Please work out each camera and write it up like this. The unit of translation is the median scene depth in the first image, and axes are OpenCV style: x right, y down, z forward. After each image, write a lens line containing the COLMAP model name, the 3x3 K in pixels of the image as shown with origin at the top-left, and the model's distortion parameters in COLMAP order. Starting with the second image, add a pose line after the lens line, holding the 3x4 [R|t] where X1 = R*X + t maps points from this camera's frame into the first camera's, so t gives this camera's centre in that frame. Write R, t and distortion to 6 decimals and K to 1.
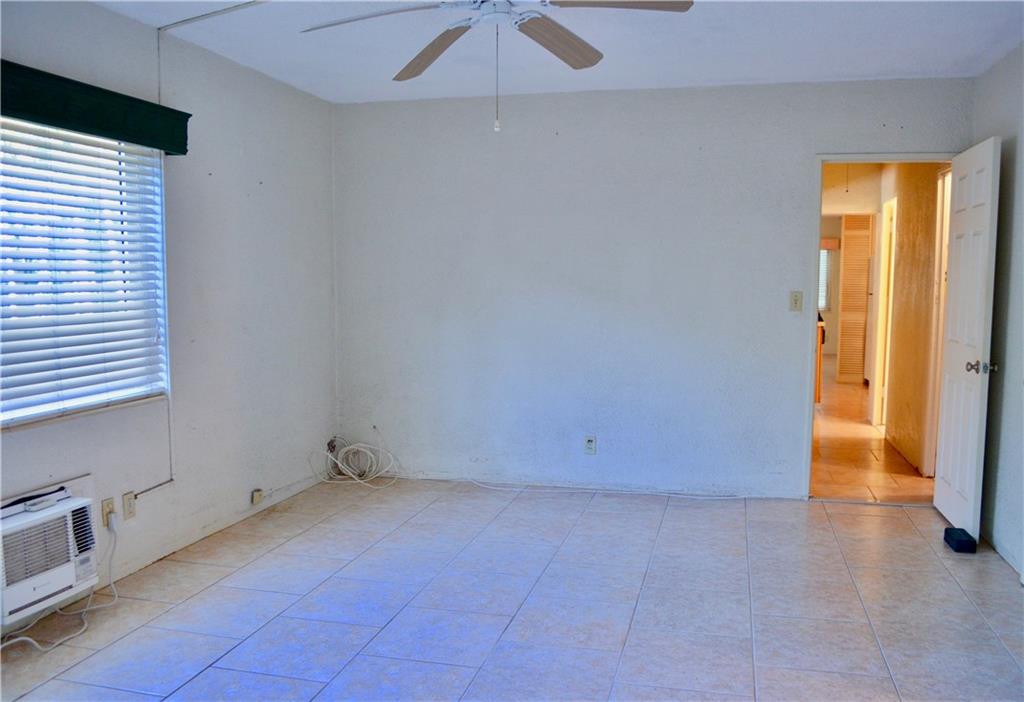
lens RADIAL K [[852.9, 0, 512.0], [0, 852.9, 363.2], [0, 0, 1]] dist [-0.000139, 0.002531]
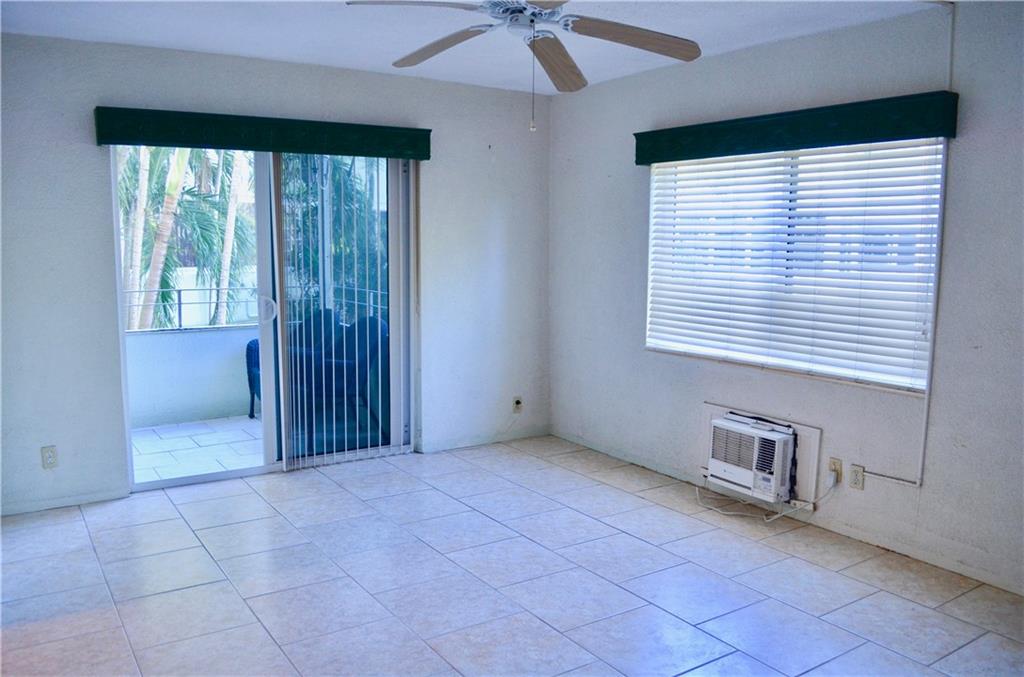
lens RADIAL K [[808.1, 0, 512.0], [0, 808.1, 338.5], [0, 0, 1]] dist [-0.077651, 0.004994]
pose [[-0.666082, 0.082879, -0.741260, 0.606793], [-0.085218, 0.978844, 0.186018, -0.164139], [0.740995, 0.187071, -0.644927, 1.342322]]
